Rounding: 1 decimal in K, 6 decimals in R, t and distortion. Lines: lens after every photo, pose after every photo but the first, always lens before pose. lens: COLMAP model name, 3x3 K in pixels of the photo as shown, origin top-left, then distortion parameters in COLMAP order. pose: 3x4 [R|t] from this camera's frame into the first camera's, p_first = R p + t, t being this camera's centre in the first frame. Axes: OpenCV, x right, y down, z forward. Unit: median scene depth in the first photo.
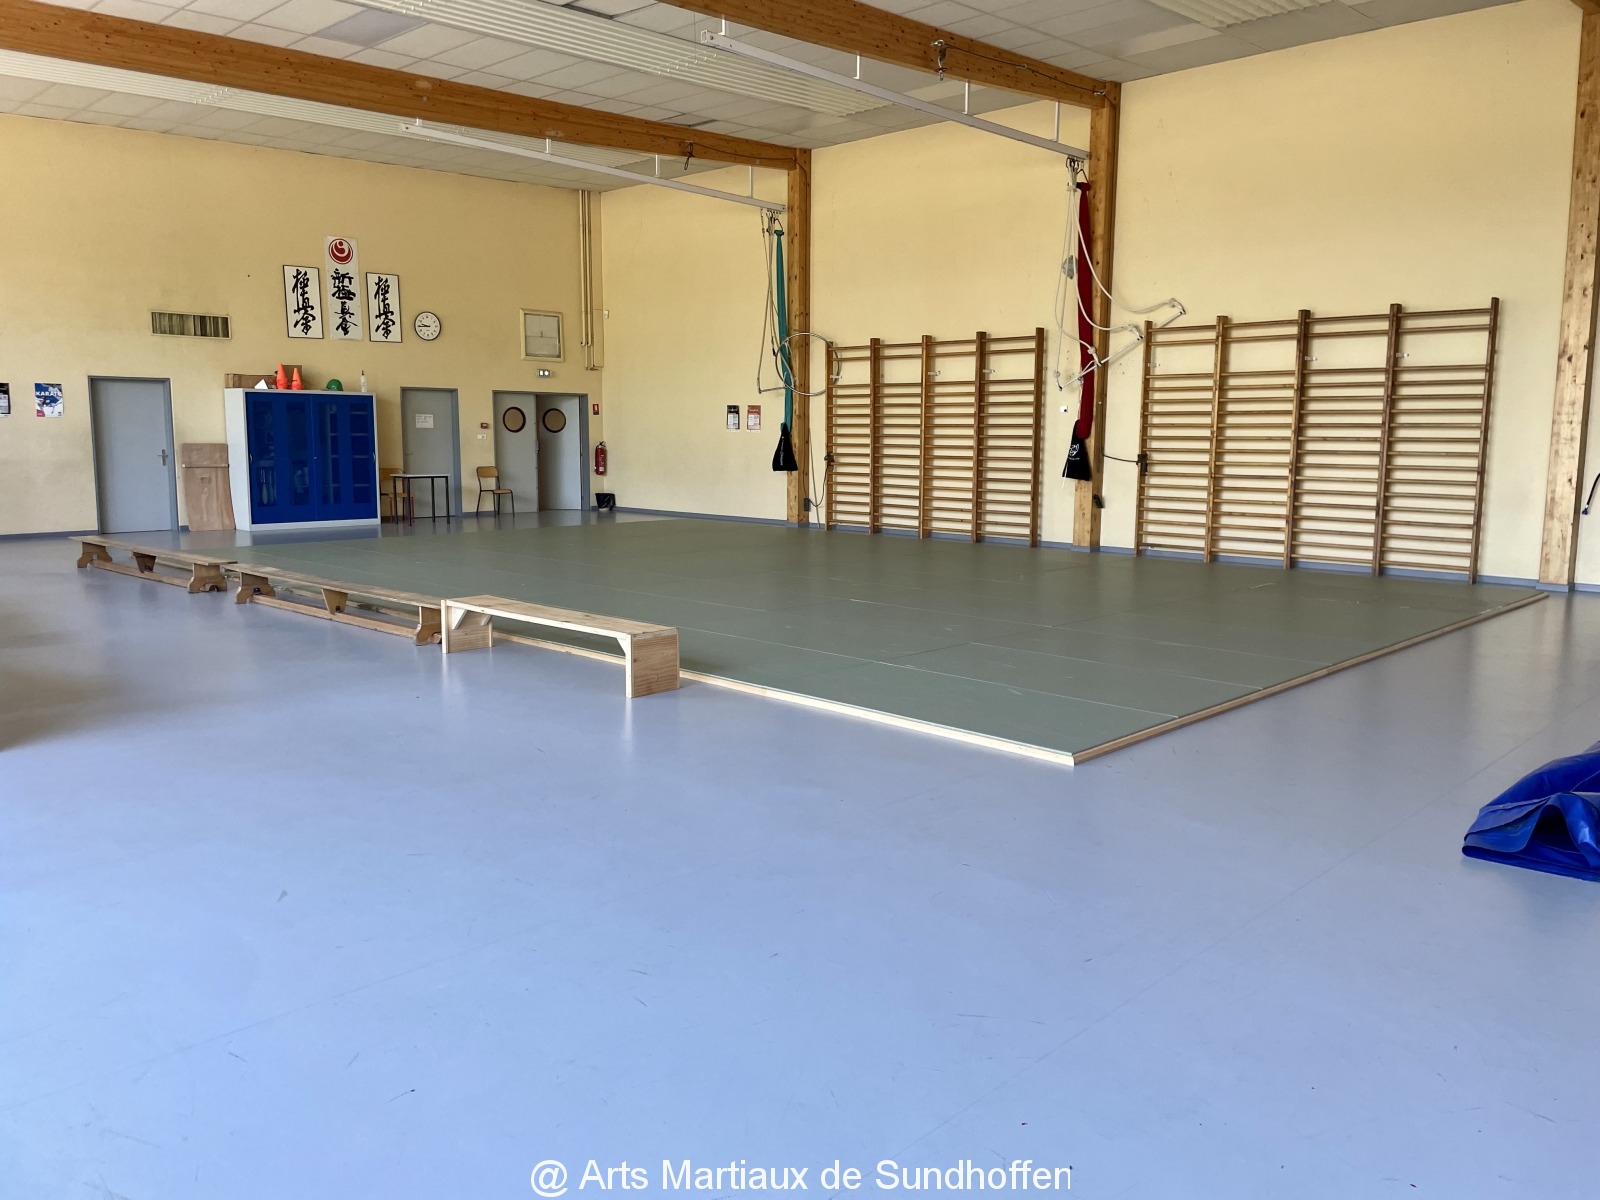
lens RADIAL K [[1212.0, 0, 807.6], [0, 1212.0, 590.6], [0, 0, 1]] dist [0.112292, -0.137350]
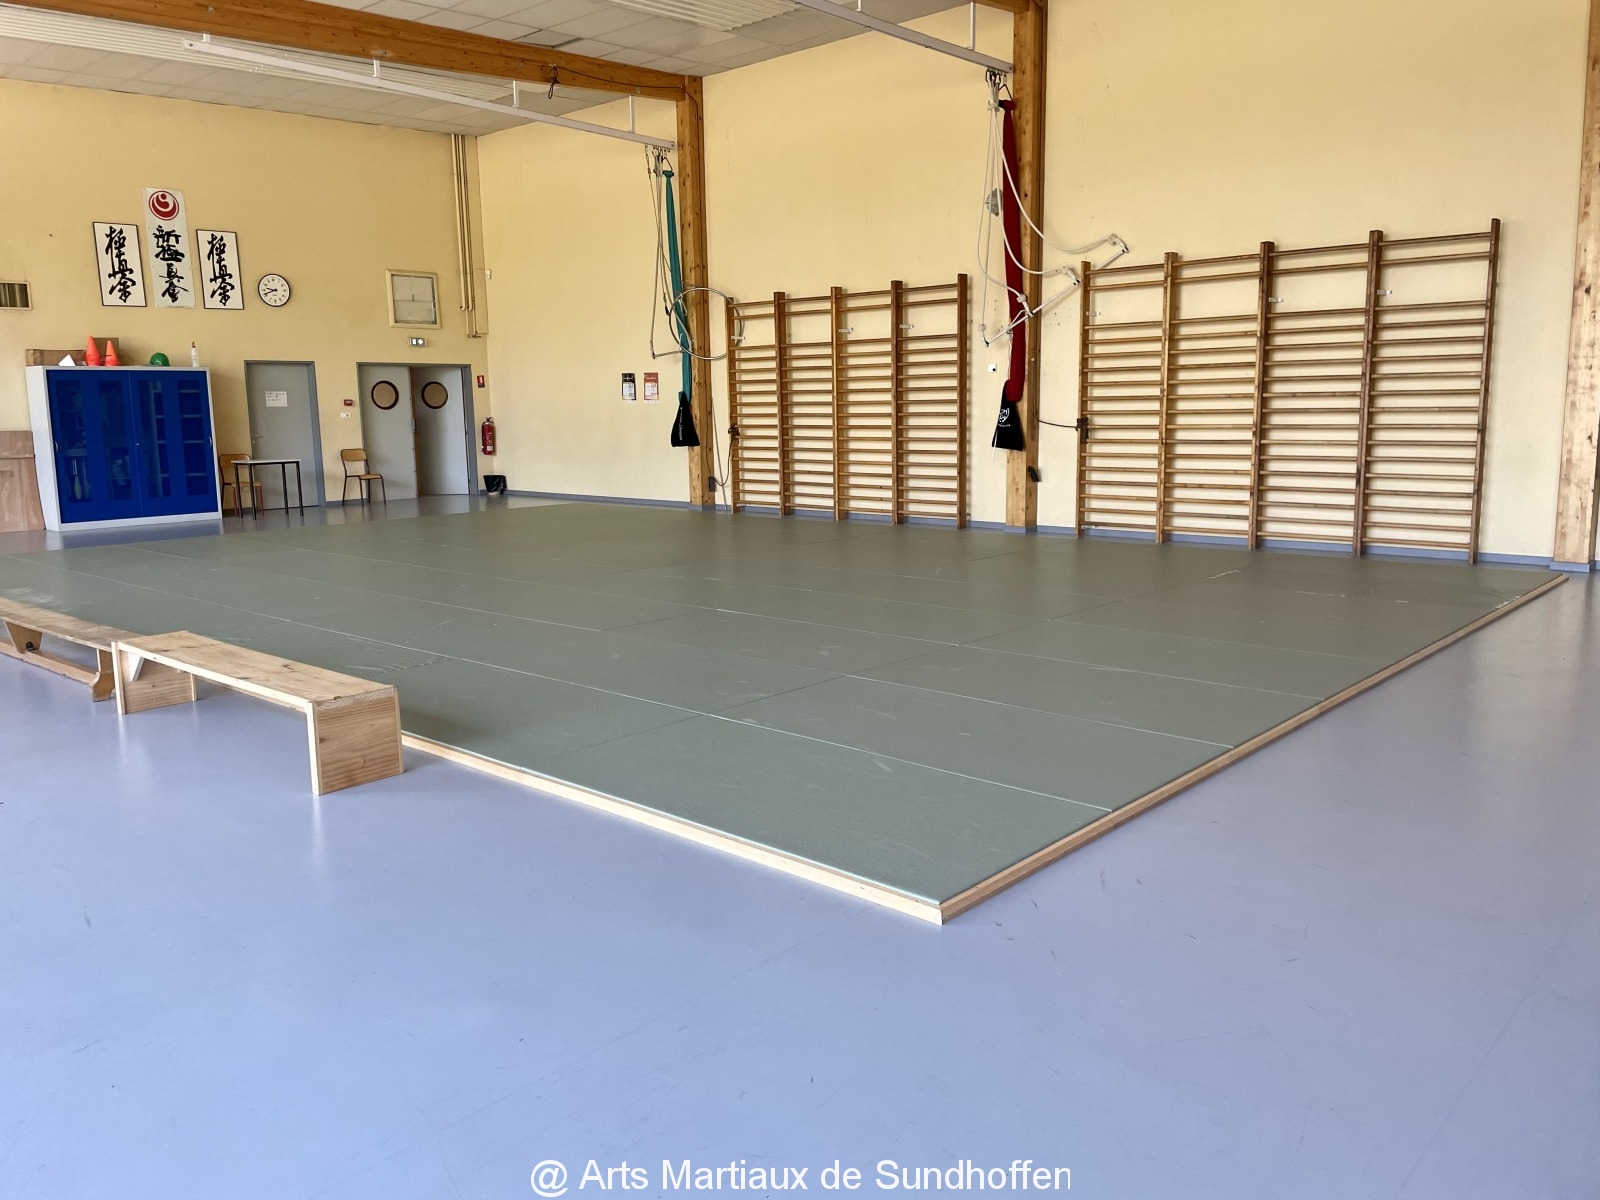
lens RADIAL K [[1215.3, 0, 793.6], [0, 1215.3, 584.5], [0, 0, 1]] dist [0.105402, -0.123562]
pose [[0.999429, -0.026960, 0.020364, 0.041569], [0.026582, 0.999473, 0.018624, -0.013384], [-0.020855, -0.018072, 0.999619, 0.117718]]
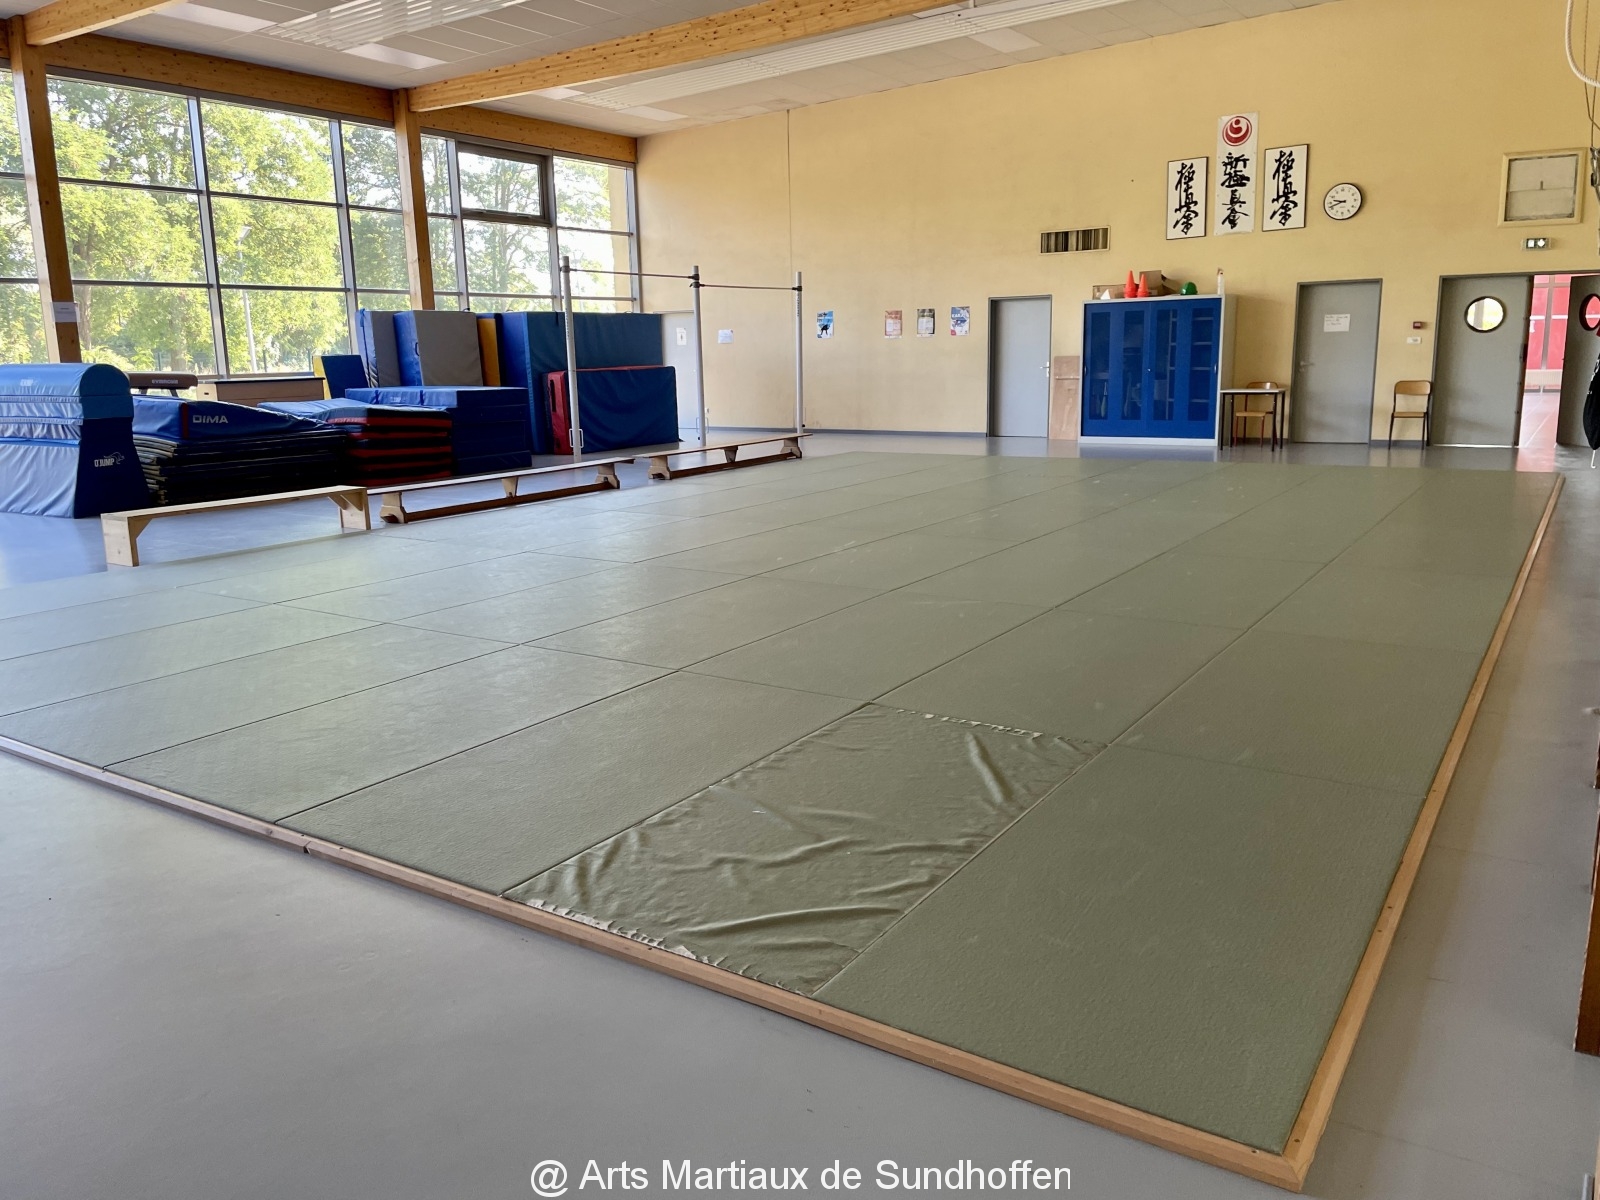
lens RADIAL K [[1212.0, 0, 807.6], [0, 1212.0, 590.6], [0, 0, 1]] dist [0.112292, -0.137350]
pose [[0.177950, 0.192309, -0.965065, 0.502749], [-0.105101, 0.978823, 0.175670, -0.081060], [0.978411, 0.070169, 0.194394, 0.580577]]
